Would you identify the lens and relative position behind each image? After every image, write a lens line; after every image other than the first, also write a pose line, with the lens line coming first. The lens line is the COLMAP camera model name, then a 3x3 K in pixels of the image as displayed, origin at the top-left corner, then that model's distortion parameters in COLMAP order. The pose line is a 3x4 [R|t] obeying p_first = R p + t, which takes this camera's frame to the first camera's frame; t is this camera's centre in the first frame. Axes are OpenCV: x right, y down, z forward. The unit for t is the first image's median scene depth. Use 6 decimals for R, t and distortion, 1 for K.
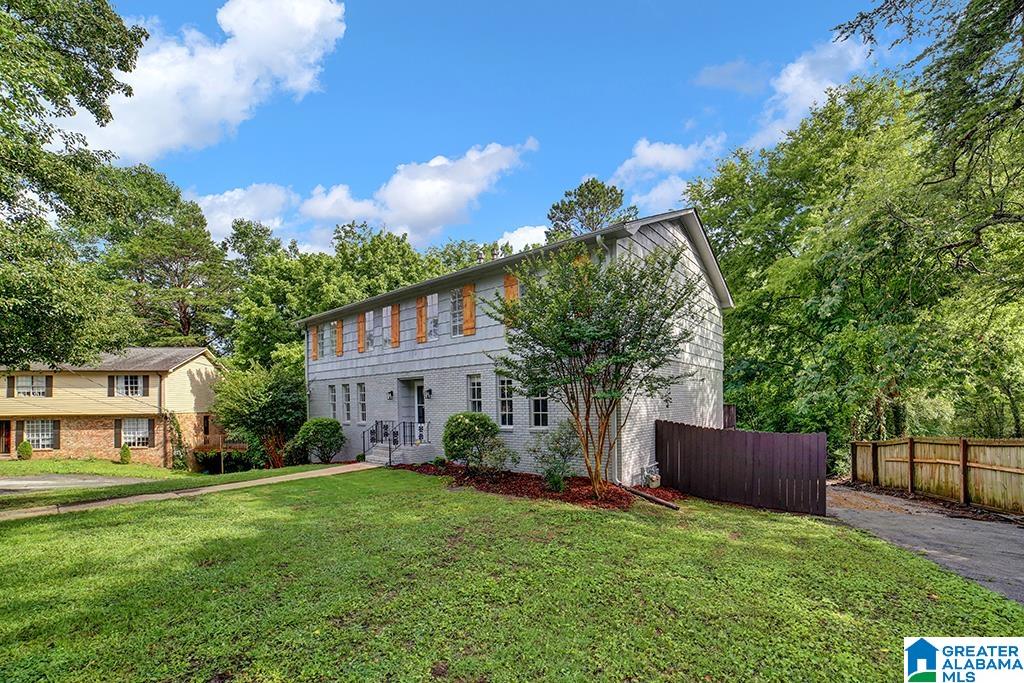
lens RADIAL K [[630.8, 0, 512.0], [0, 630.8, 341.5], [0, 0, 1]] dist [-0.000864, 0.000074]
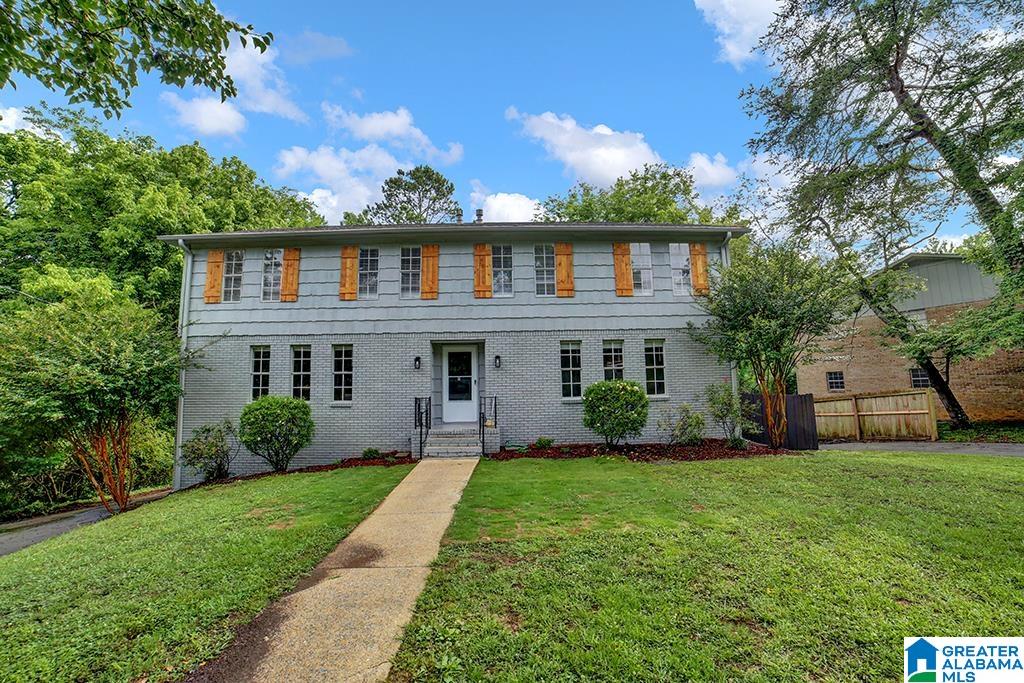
lens RADIAL K [[456.6, 0, 518.1], [0, 456.6, 340.1], [0, 0, 1]] dist [-0.001283, 0.000078]
pose [[0.649071, 0.068029, 0.757680, -0.563189], [-0.072084, 0.997012, -0.027766, 0.069654], [-0.757305, -0.036594, 0.652035, 0.586143]]
